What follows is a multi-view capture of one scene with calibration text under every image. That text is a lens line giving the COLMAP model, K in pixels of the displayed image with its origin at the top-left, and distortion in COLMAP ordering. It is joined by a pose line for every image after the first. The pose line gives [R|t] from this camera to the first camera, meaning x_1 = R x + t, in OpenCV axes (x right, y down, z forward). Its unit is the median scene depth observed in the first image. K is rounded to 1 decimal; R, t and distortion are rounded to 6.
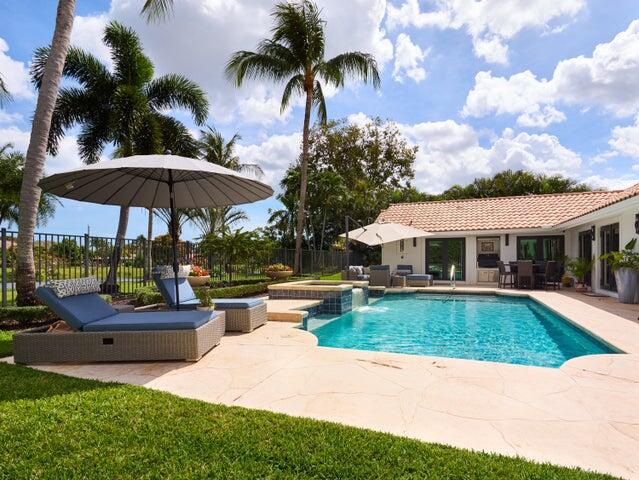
lens RADIAL K [[363.4, 0, 319.6], [0, 363.4, 240.7], [0, 0, 1]] dist [0.008528, 0.001701]
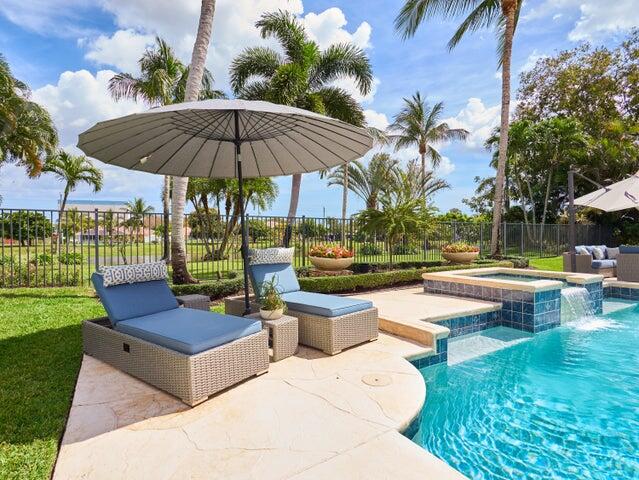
lens RADIAL K [[363.4, 0, 318.4], [0, 363.4, 225.7], [0, 0, 1]] dist [0.008528, 0.001701]
pose [[0.833735, -0.021439, -0.551748, 0.053042], [0.034576, 0.999312, 0.013417, 0.007092], [0.551080, -0.030264, 0.833903, 0.180232]]
